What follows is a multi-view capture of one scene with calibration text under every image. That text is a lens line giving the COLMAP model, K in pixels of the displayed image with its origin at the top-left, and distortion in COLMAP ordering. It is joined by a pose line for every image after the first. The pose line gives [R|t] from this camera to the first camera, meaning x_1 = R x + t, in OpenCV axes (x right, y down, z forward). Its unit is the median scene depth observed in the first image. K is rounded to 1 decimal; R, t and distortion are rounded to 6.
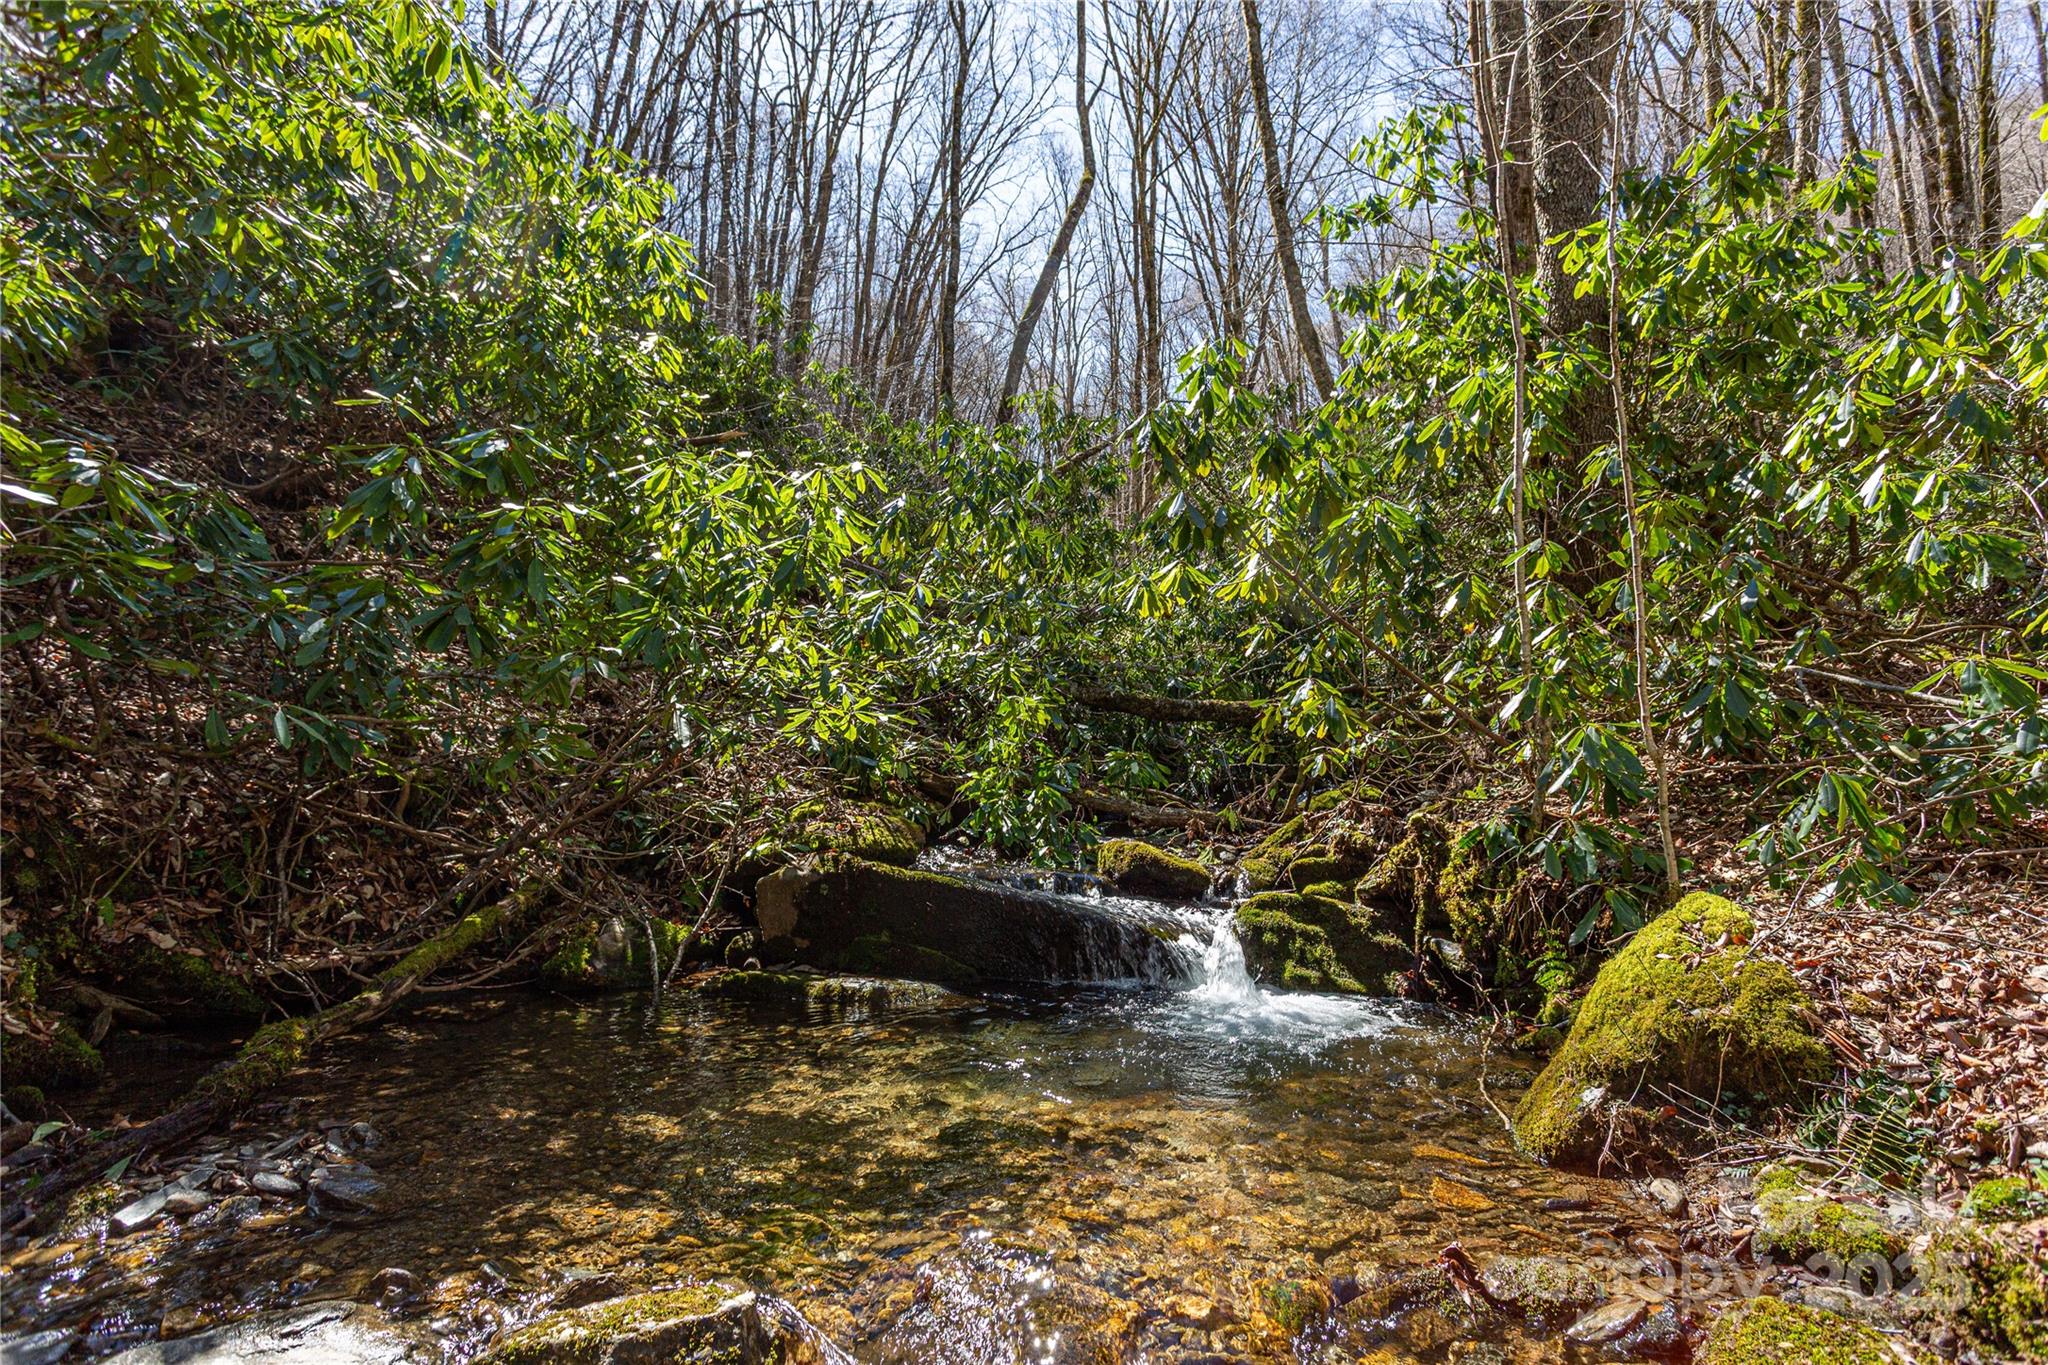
lens RADIAL K [[983.2, 0, 1029.4], [0, 983.2, 682.6], [0, 0, 1]] dist [-0.016643, 0.006109]
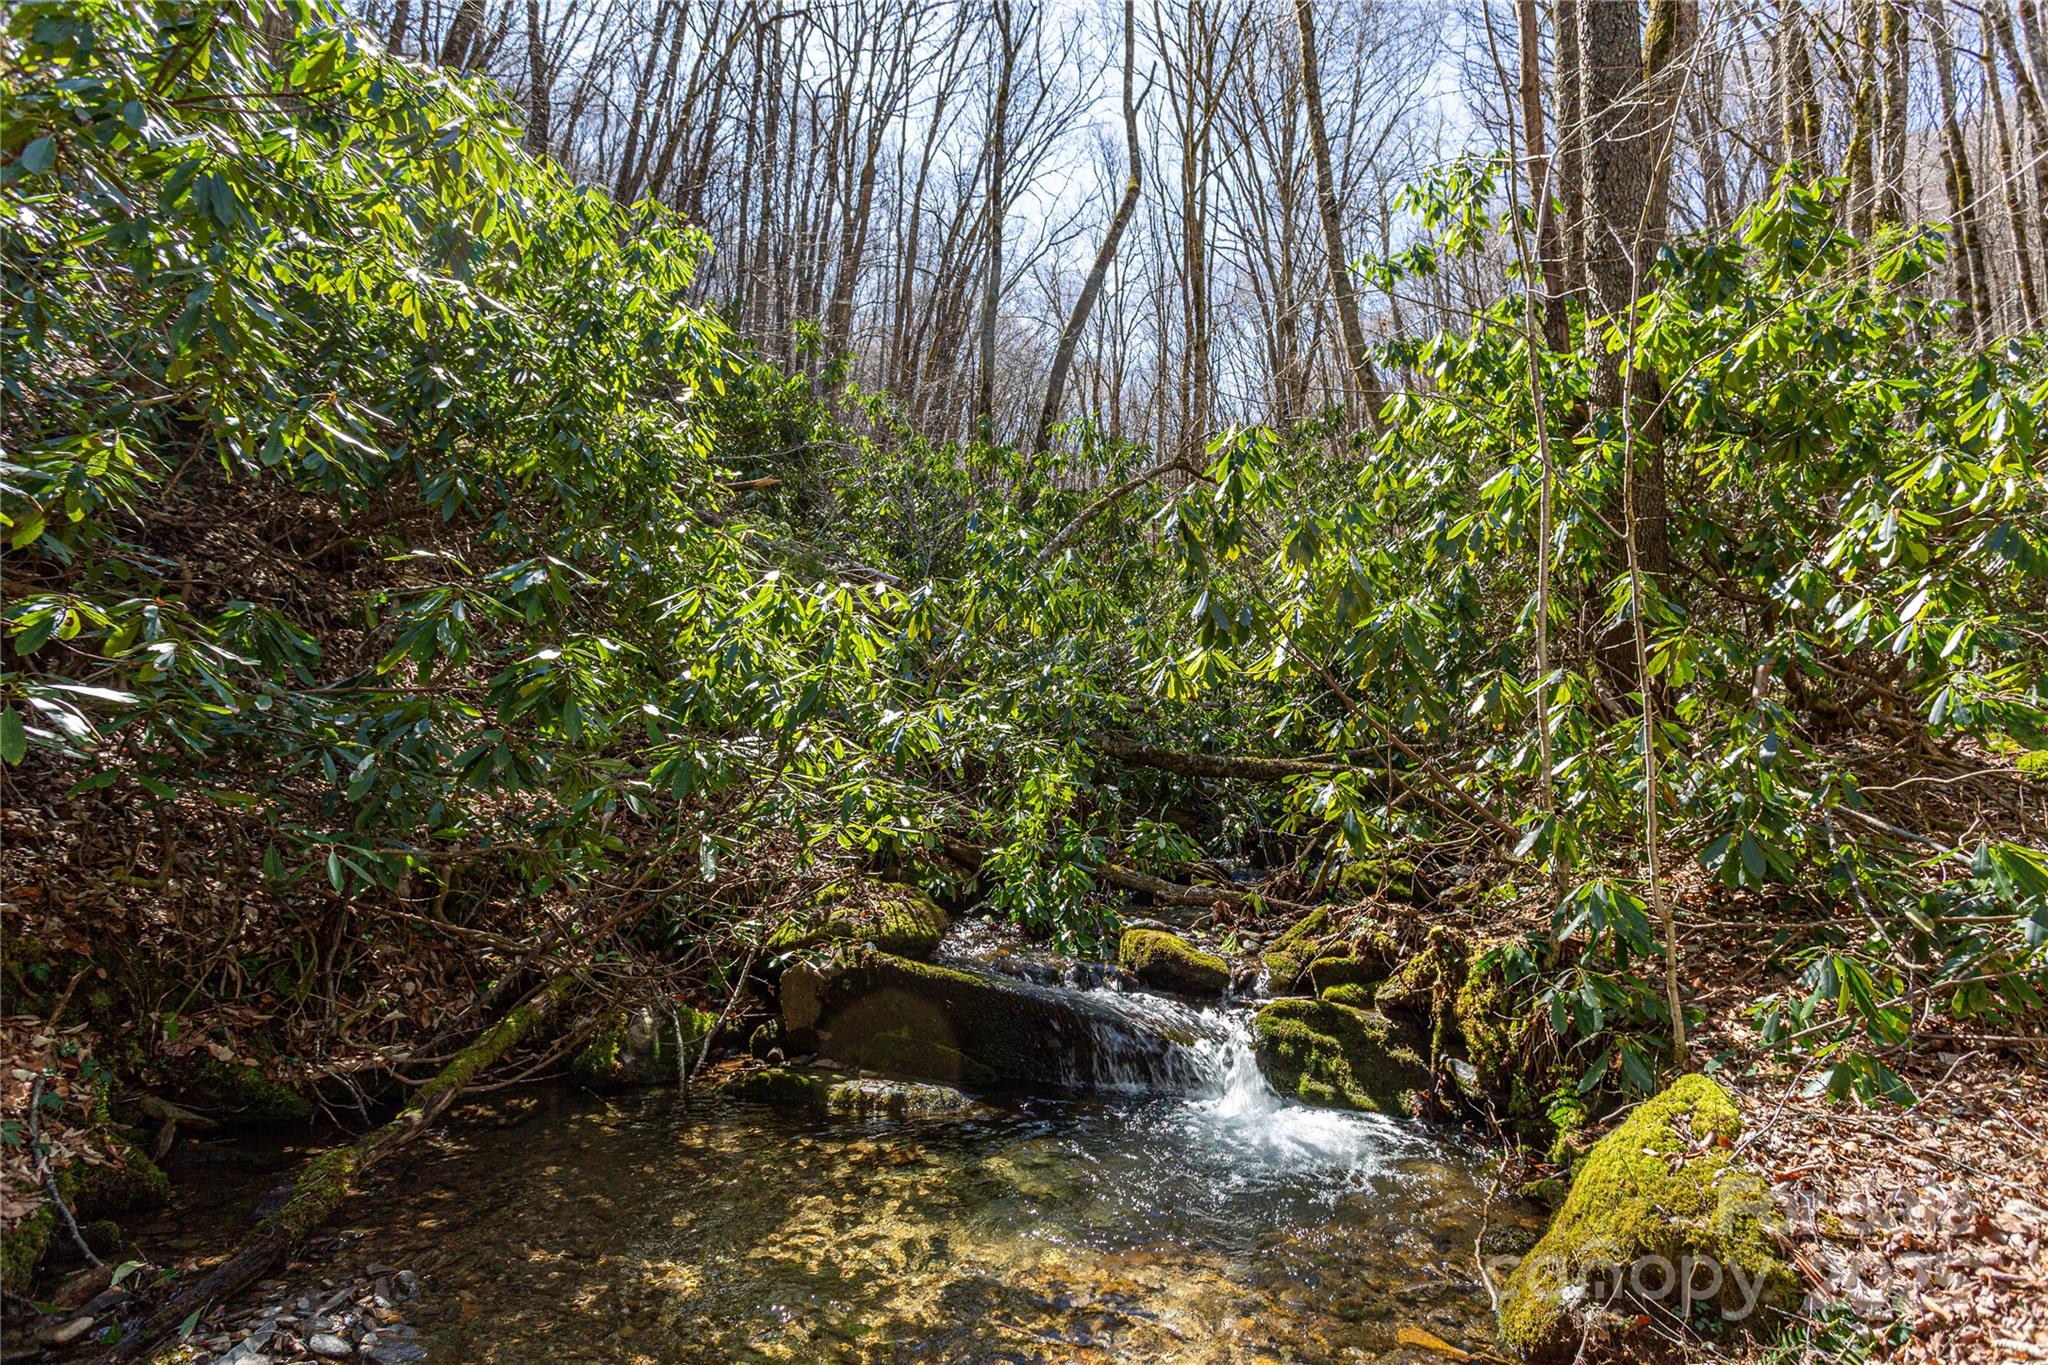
lens RADIAL K [[1013.4, 0, 1029.7], [0, 1013.4, 686.6], [0, 0, 1]] dist [-0.009926, 0.003253]
pose [[0.999074, 0.012115, -0.041285, 0.018781], [-0.011992, 0.999923, 0.003222, -0.095370], [0.041321, -0.002724, 0.999142, -0.037439]]
